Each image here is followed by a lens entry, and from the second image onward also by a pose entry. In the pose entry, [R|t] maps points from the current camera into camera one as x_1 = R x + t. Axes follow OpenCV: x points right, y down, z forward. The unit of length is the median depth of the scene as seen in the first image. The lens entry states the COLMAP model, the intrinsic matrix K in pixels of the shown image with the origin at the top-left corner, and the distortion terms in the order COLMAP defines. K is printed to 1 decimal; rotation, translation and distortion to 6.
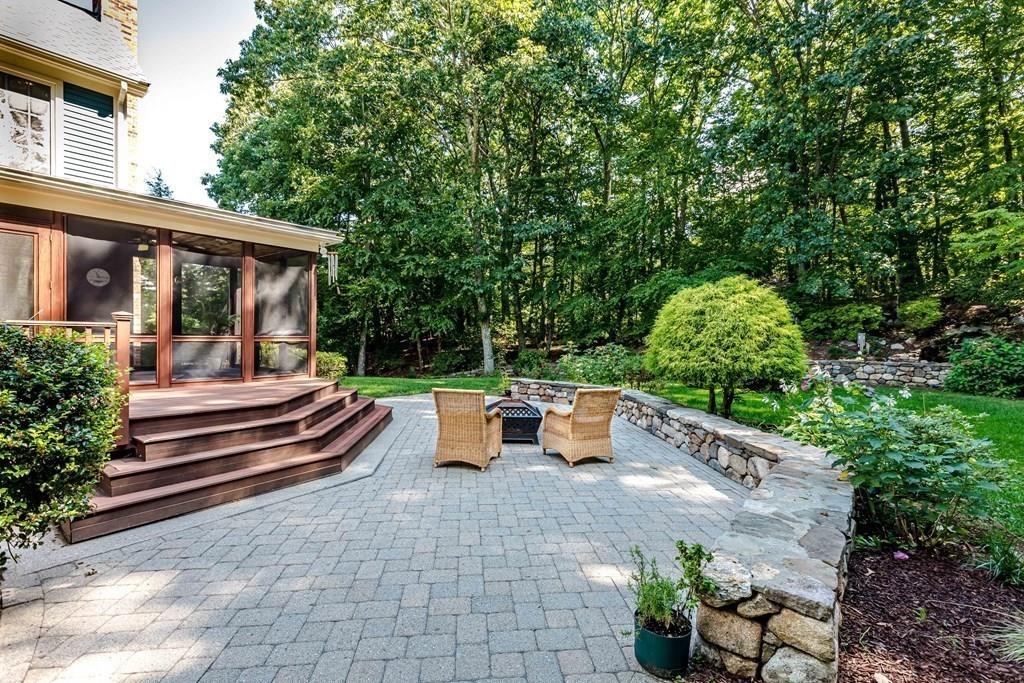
lens RADIAL K [[460.3, 0, 513.8], [0, 460.3, 314.6], [0, 0, 1]] dist [0.004642, 0.000415]
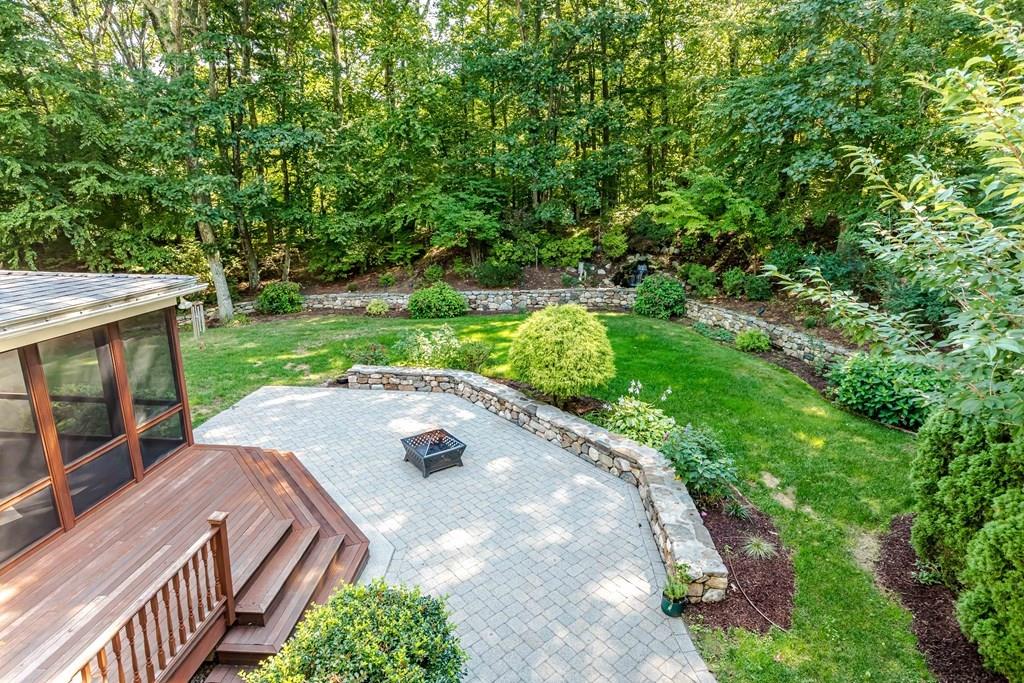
lens RADIAL K [[510.3, 0, 517.1], [0, 510.3, 317.8], [0, 0, 1]] dist [-0.001084, -0.000482]
pose [[0.823000, -0.115799, 0.556113, -0.503911], [-0.030327, 0.968647, 0.246582, -0.420119], [-0.567231, -0.219802, 0.793685, -0.106587]]
